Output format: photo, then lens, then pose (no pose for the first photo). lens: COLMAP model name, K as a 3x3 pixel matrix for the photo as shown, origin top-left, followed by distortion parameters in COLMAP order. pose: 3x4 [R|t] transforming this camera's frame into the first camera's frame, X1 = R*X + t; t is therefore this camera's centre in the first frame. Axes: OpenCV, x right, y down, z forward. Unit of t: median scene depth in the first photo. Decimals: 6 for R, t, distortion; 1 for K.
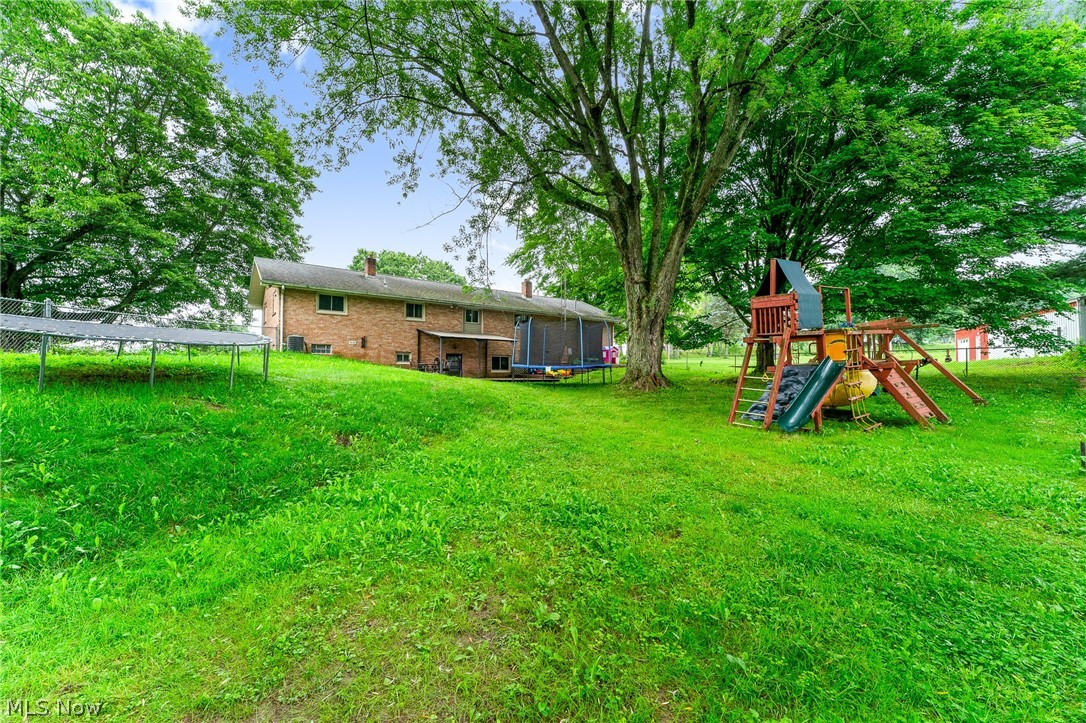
lens RADIAL K [[435.4, 0, 543.0], [0, 435.4, 361.5], [0, 0, 1]] dist [-0.001090, -0.000302]
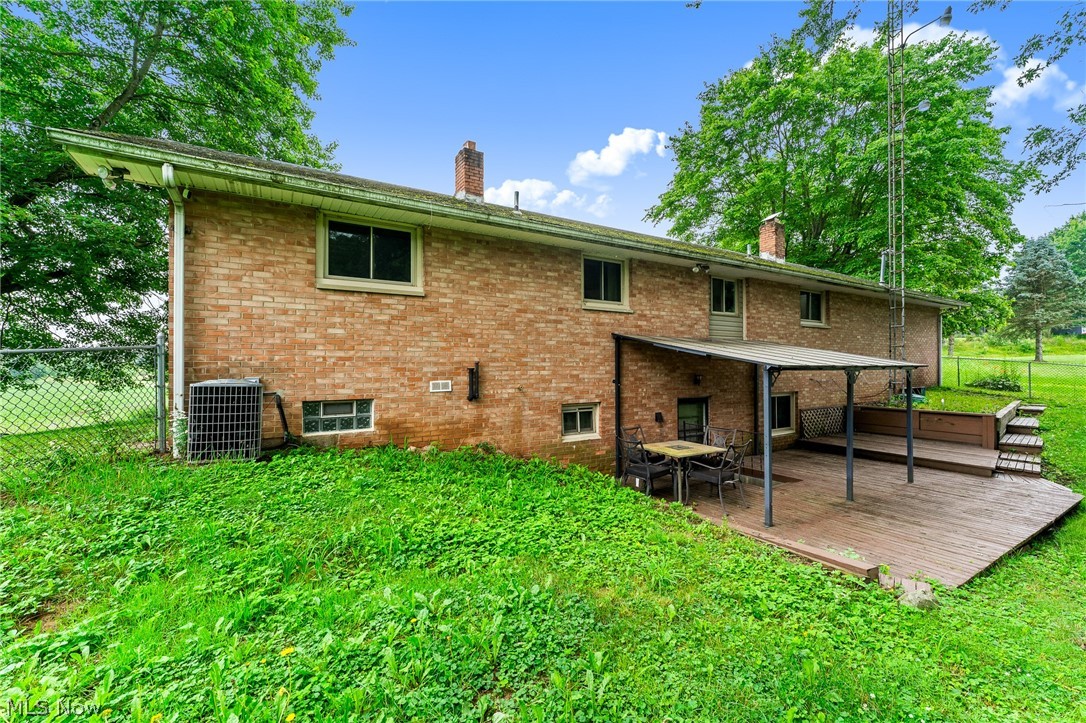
lens RADIAL K [[454.0, 0, 543.0], [0, 454.0, 361.5], [0, 0, 1]] dist [-0.000327, -0.000311]
pose [[0.993190, -0.009540, -0.116111, -0.307684], [0.010773, 0.999892, 0.009997, -0.058265], [0.116003, -0.011180, 0.993186, 0.648080]]
